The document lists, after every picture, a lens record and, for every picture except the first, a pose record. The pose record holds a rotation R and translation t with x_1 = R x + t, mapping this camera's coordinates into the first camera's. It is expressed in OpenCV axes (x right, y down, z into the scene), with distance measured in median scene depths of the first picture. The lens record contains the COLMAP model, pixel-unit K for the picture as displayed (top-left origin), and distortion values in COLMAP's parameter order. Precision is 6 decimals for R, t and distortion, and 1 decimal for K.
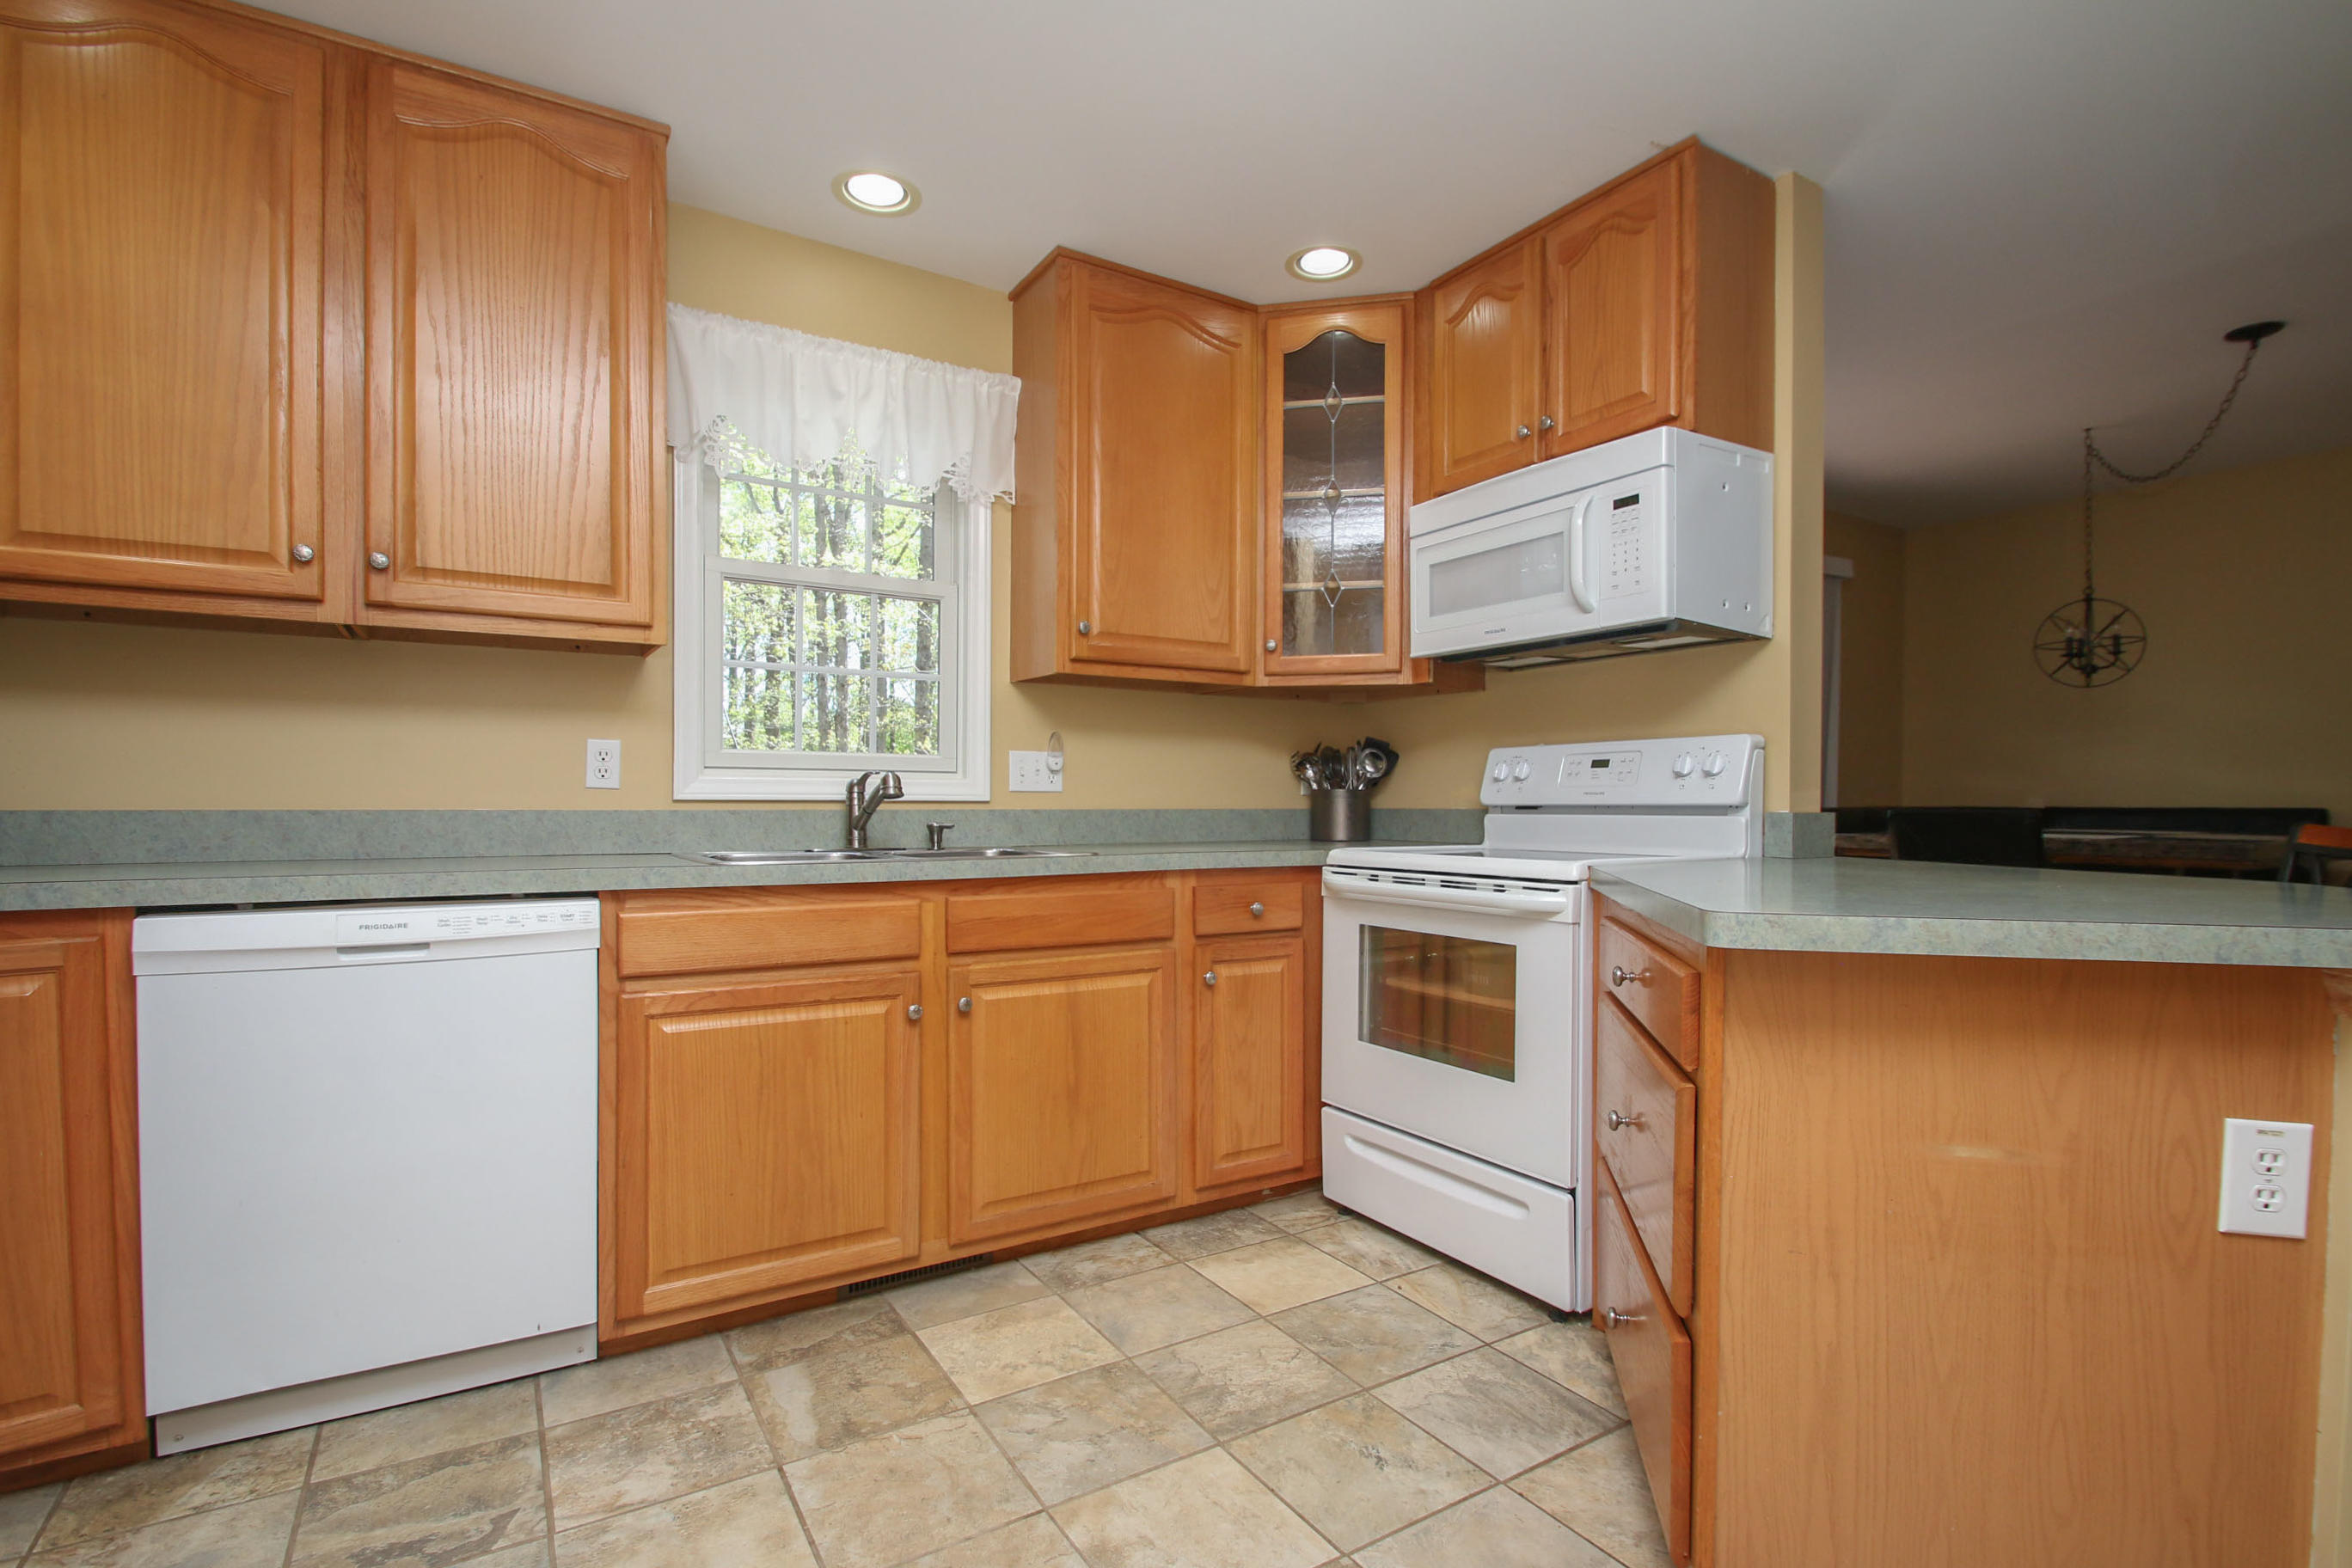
lens RADIAL K [[1094.3, 0, 1180.0], [0, 1094.3, 809.5], [0, 0, 1]] dist [-0.009166, -0.002491]
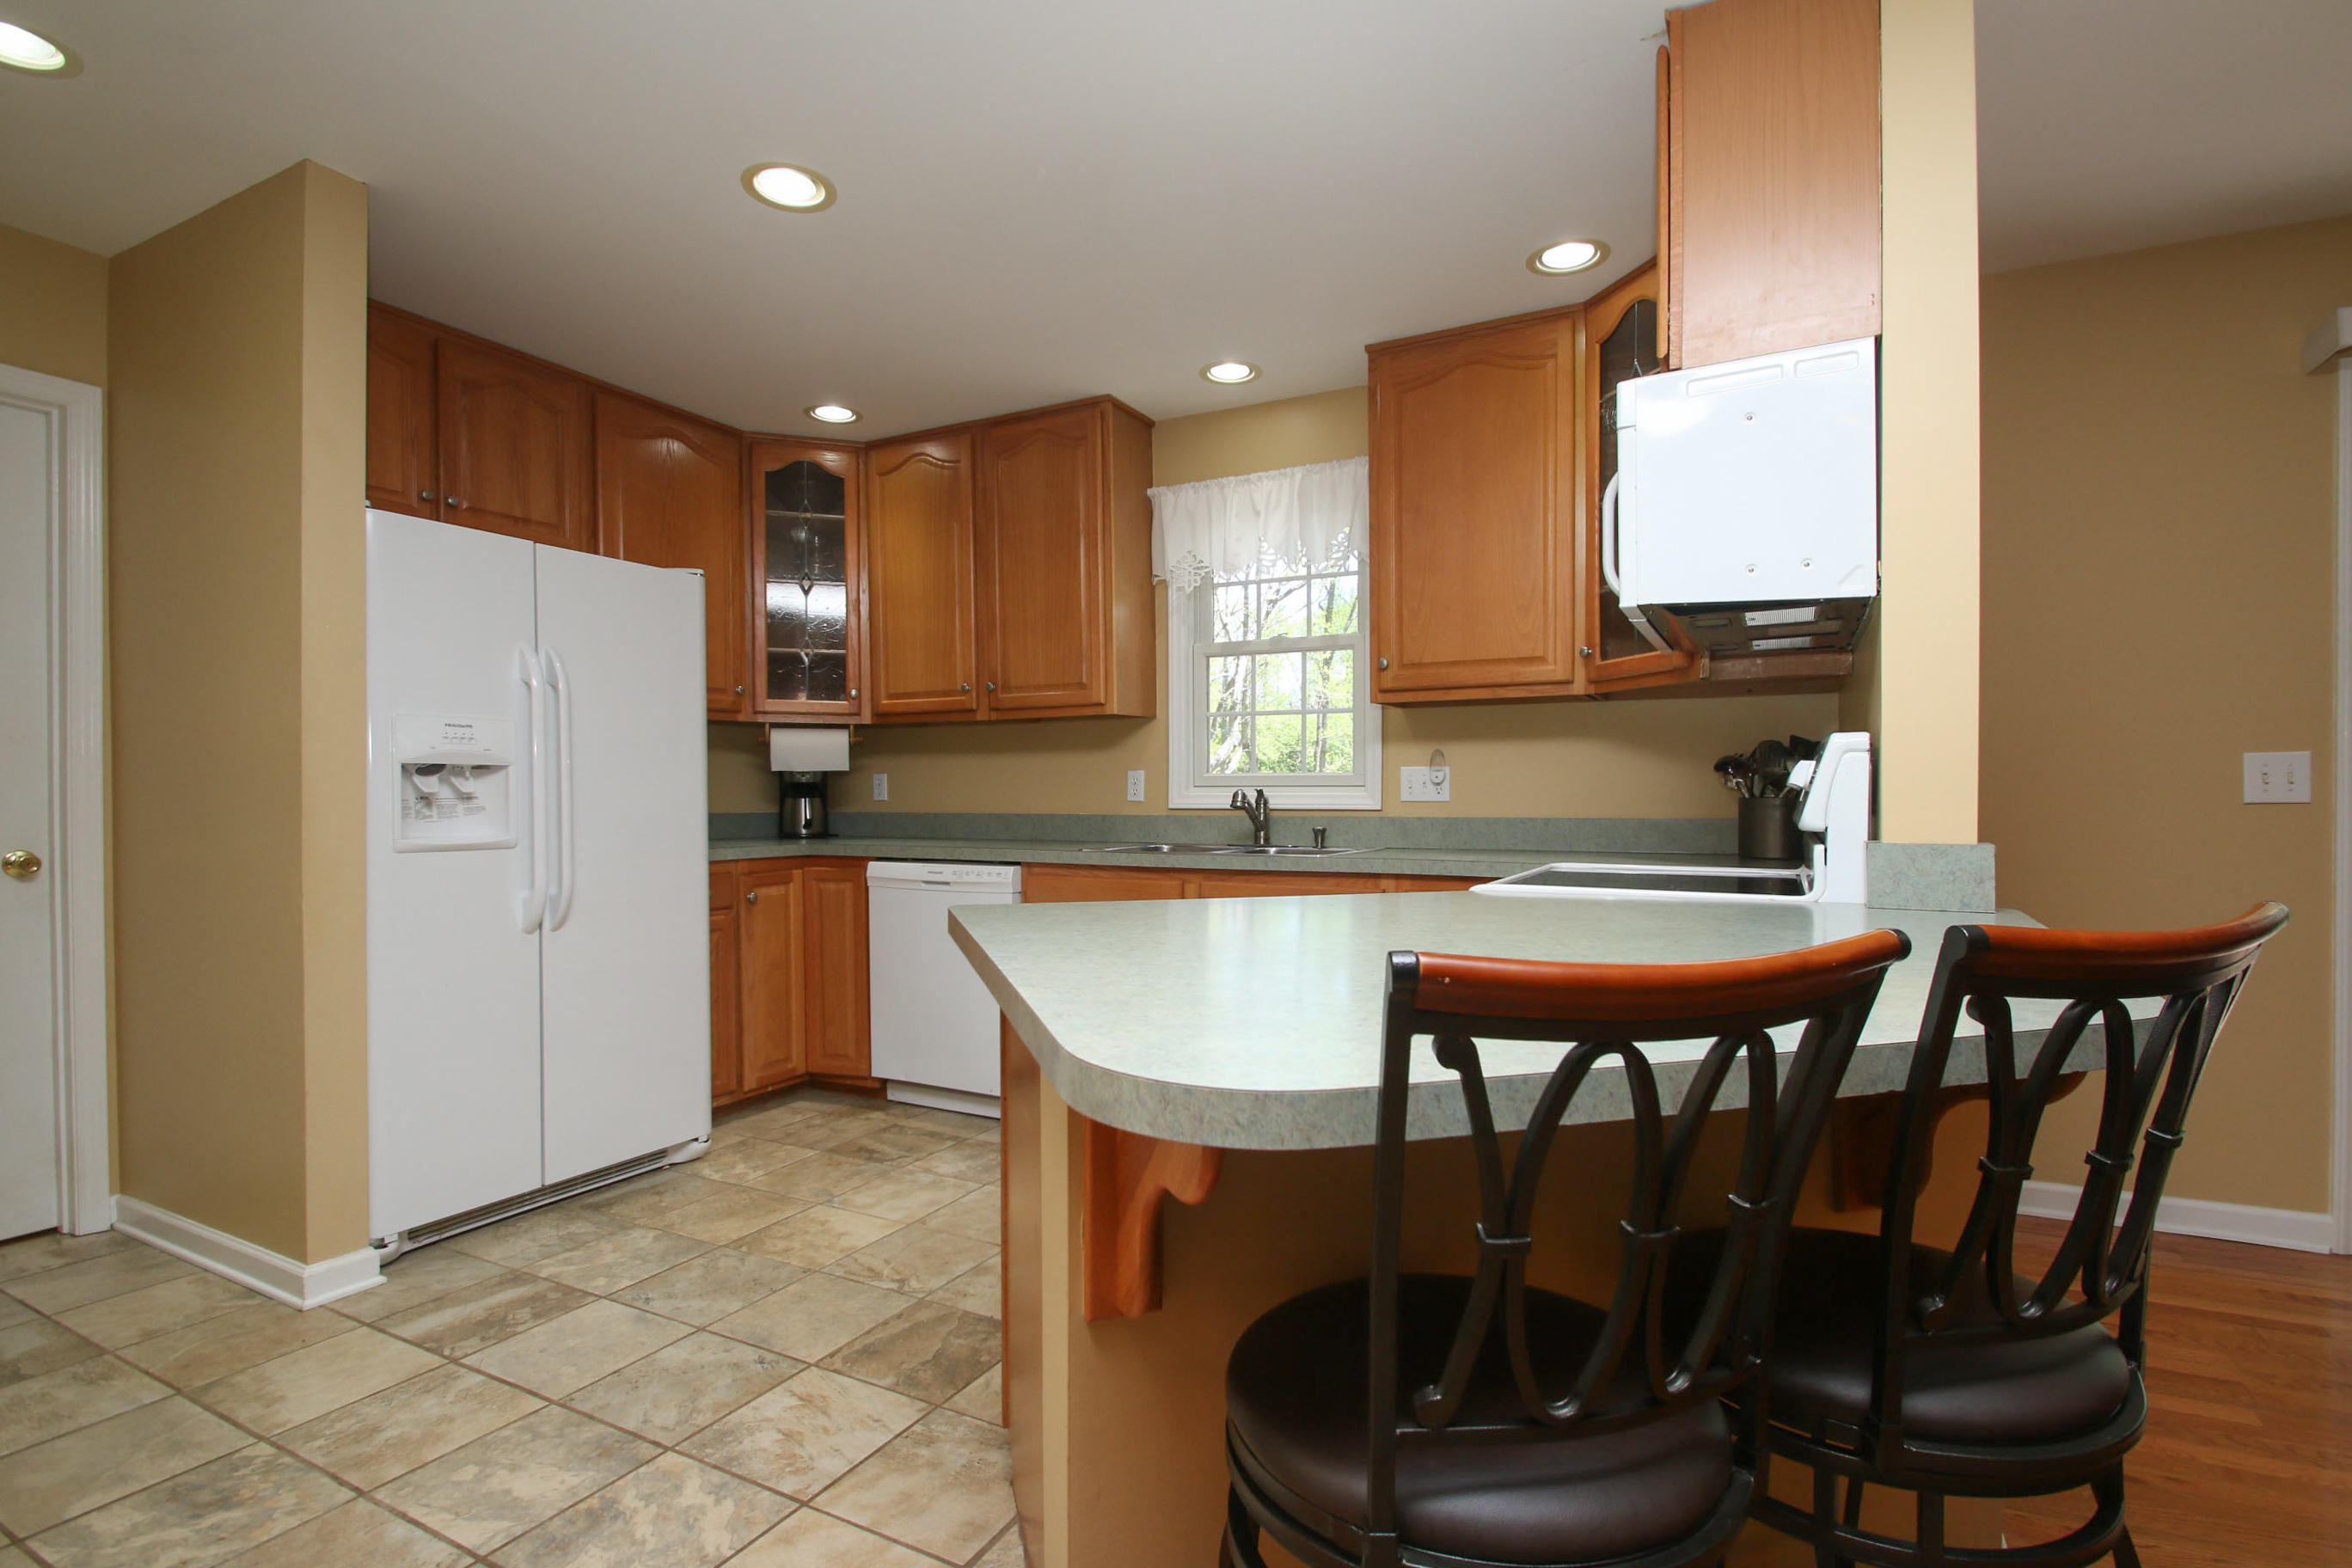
lens RADIAL K [[1094.3, 0, 1183.1], [0, 1094.3, 803.0], [0, 0, 1]] dist [-0.009166, -0.002491]
pose [[0.510934, 0.002717, -0.859615, 1.086449], [-0.001613, 0.999996, 0.002202, -0.024970], [0.859618, 0.000261, 0.510937, 0.288182]]
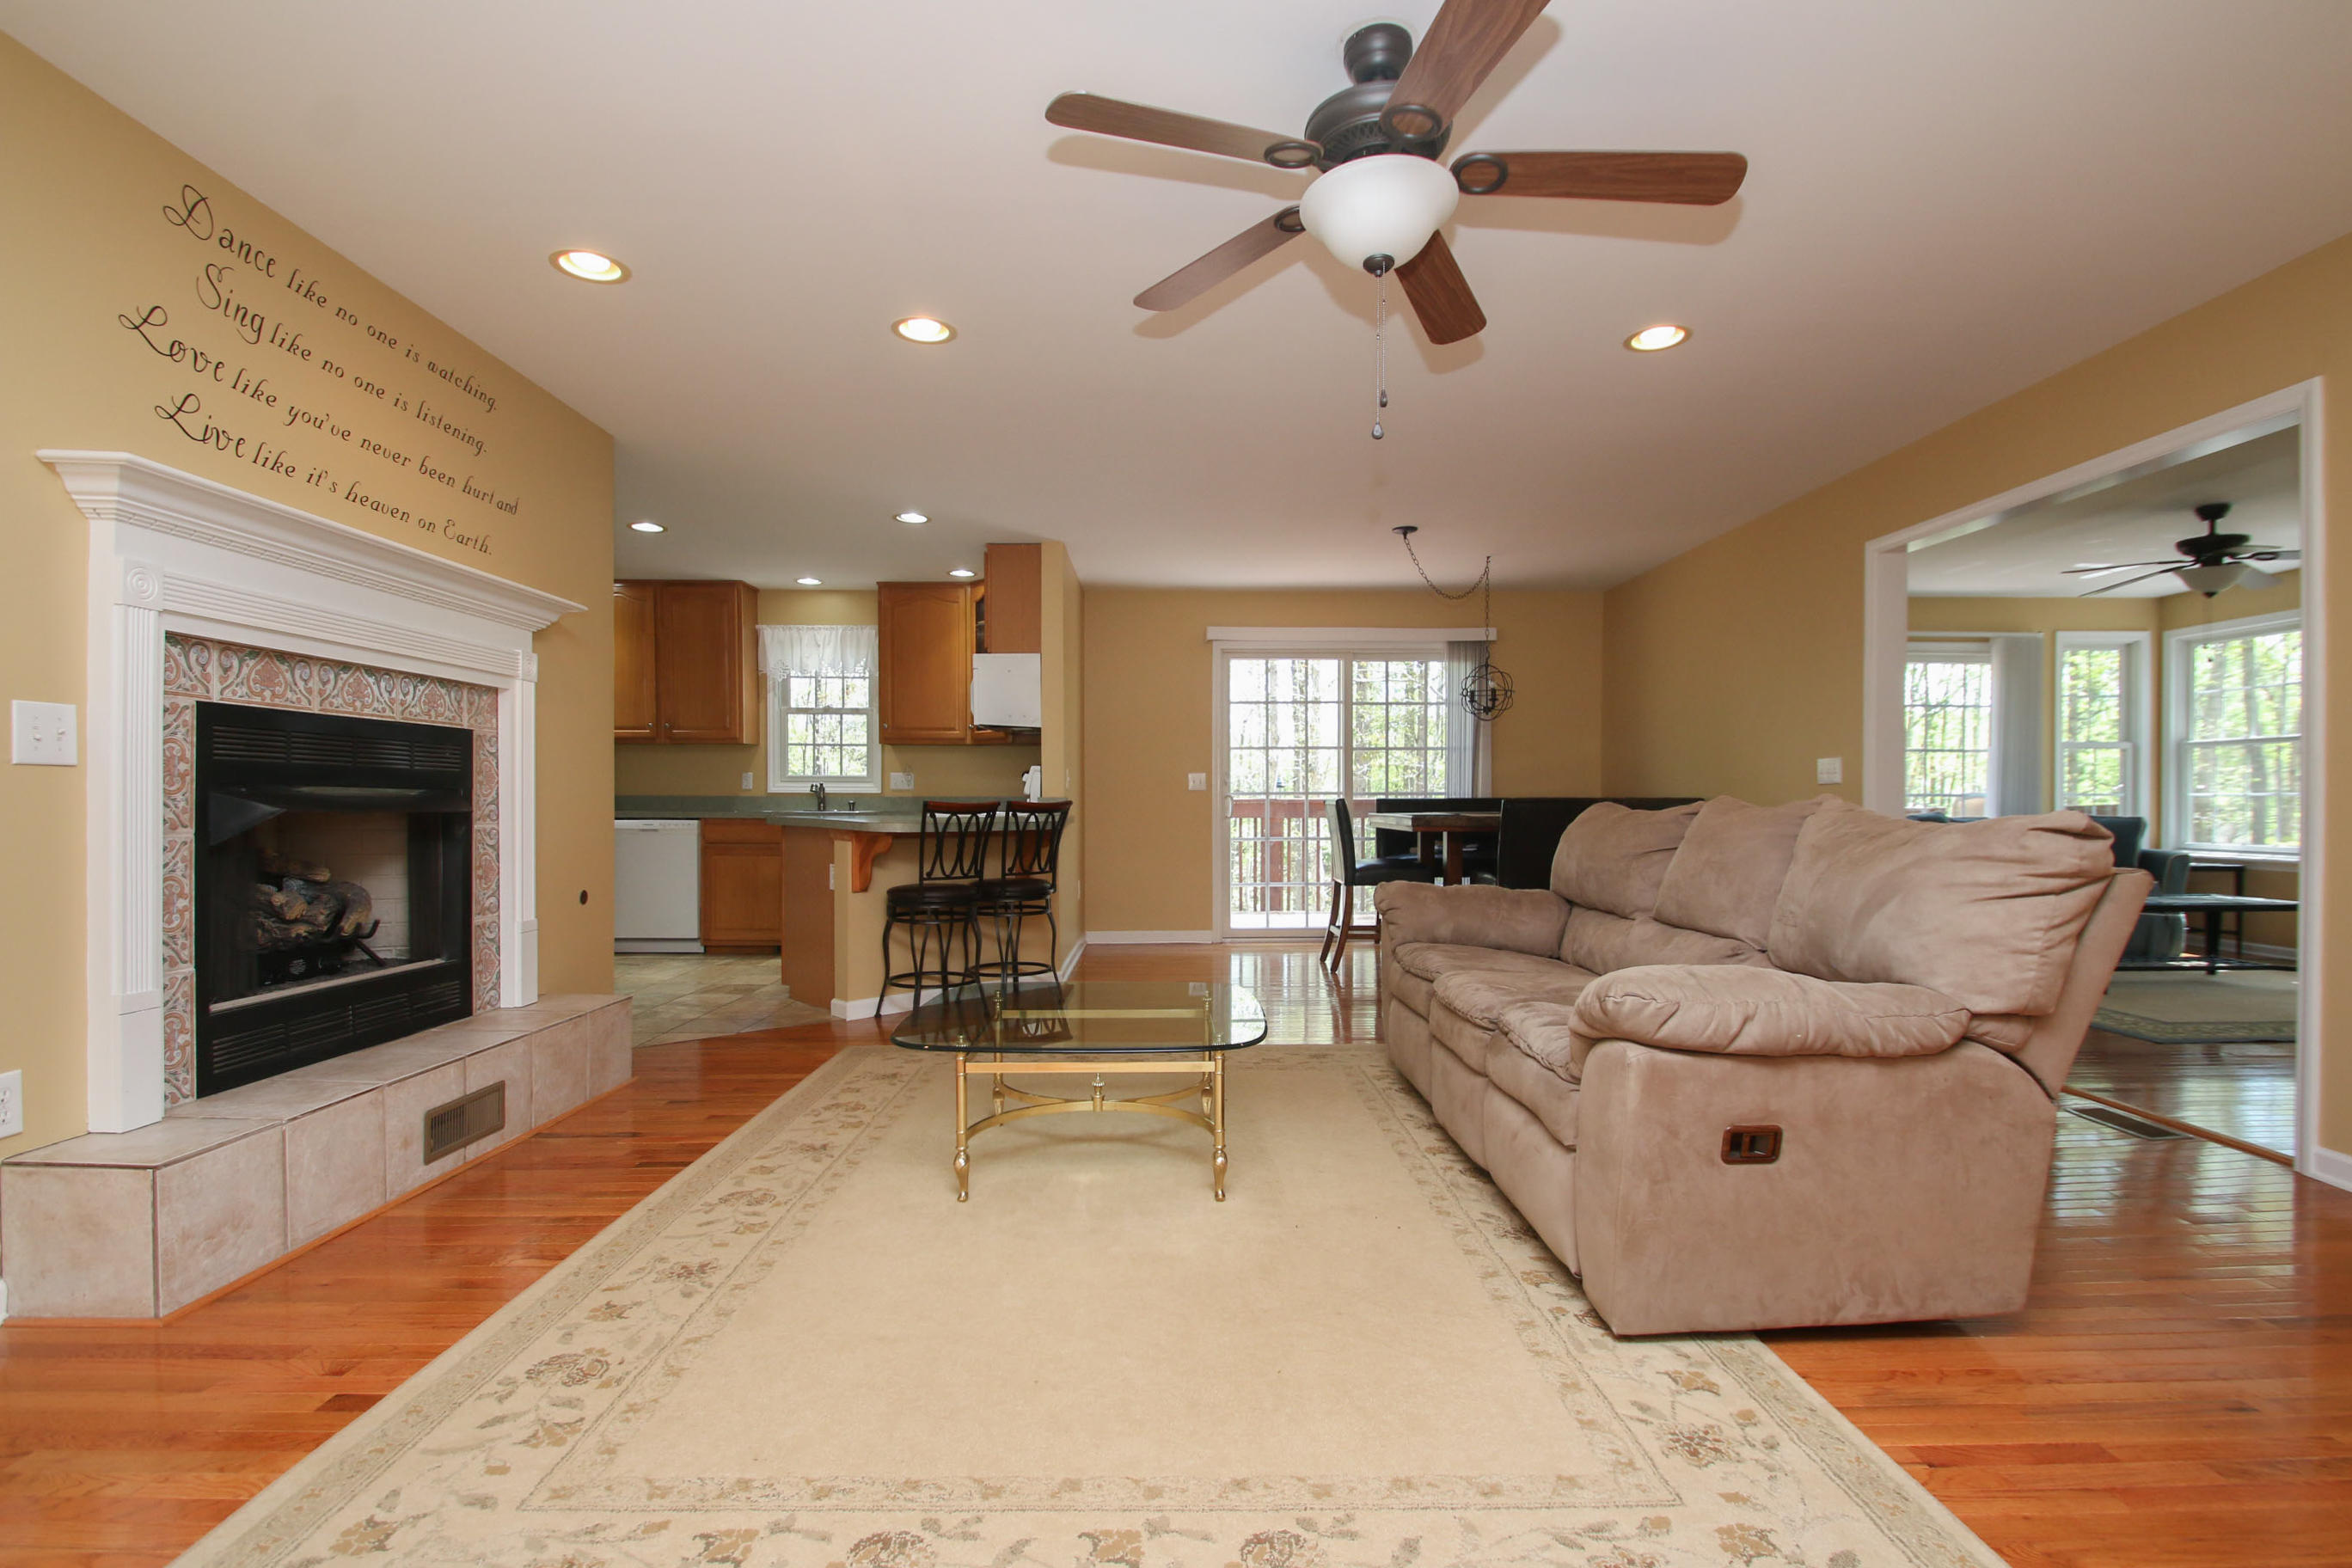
lens RADIAL K [[1094.3, 0, 1163.8], [0, 1094.3, 801.7], [0, 0, 1]] dist [-0.009166, -0.002491]
pose [[0.855556, 0.001627, -0.517708, 2.465795], [-0.001572, 0.999999, 0.000544, 0.014586], [0.517708, 0.000348, 0.855557, -1.202377]]
